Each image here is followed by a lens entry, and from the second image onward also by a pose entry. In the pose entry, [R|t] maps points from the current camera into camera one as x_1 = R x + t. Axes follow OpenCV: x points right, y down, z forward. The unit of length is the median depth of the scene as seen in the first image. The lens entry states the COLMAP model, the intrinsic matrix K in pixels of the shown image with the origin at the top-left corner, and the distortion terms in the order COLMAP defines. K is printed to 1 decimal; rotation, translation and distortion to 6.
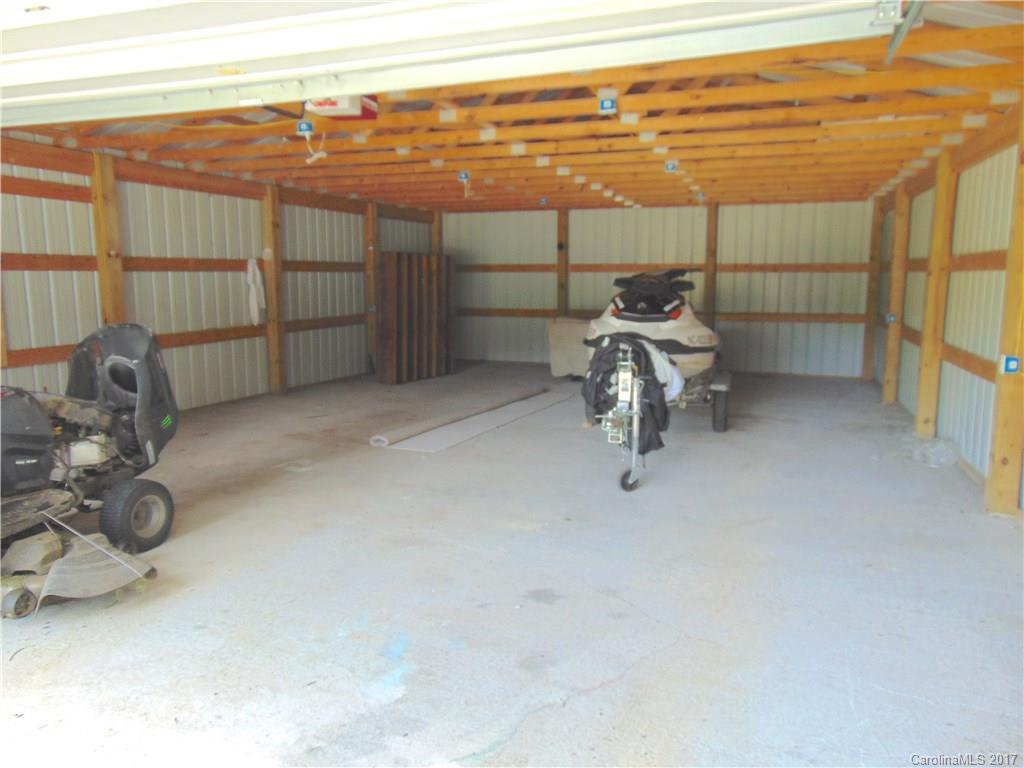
lens RADIAL K [[754.8, 0, 511.8], [0, 754.8, 383.9], [0, 0, 1]] dist [-0.028286, 0.045960]
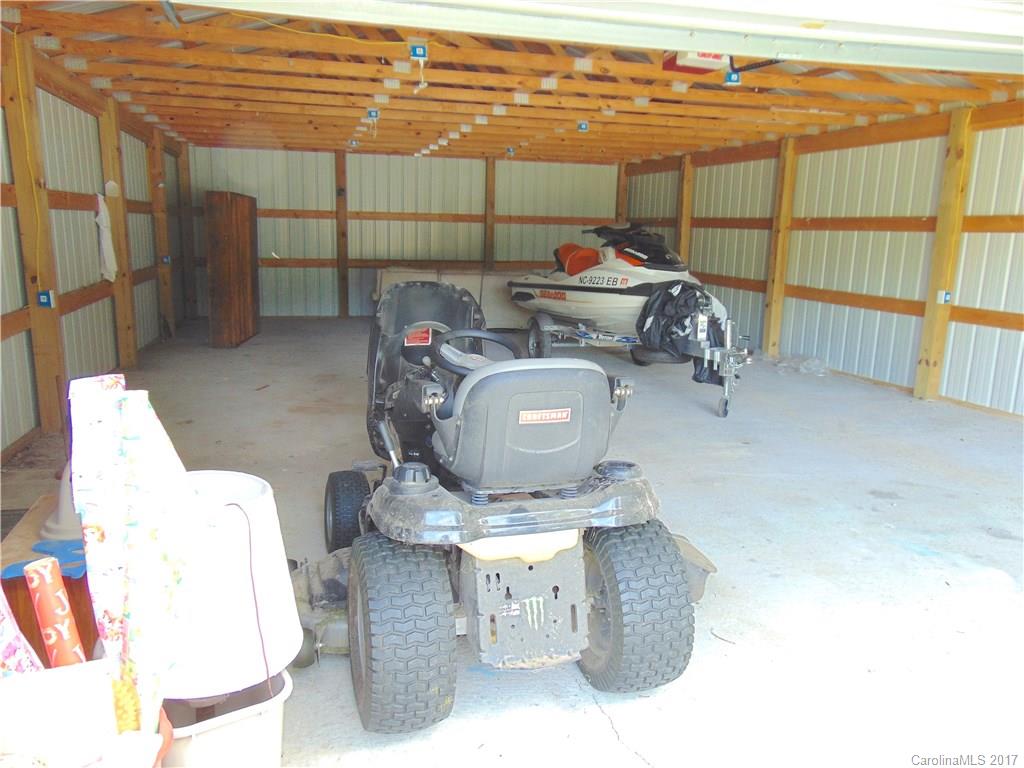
lens RADIAL K [[754.8, 0, 508.3], [0, 754.8, 383.6], [0, 0, 1]] dist [-0.028286, 0.045960]
pose [[0.830856, -0.093871, 0.548514, -0.525130], [0.055952, 0.994767, 0.085488, -0.019520], [-0.553668, -0.040338, 0.831760, 0.147896]]
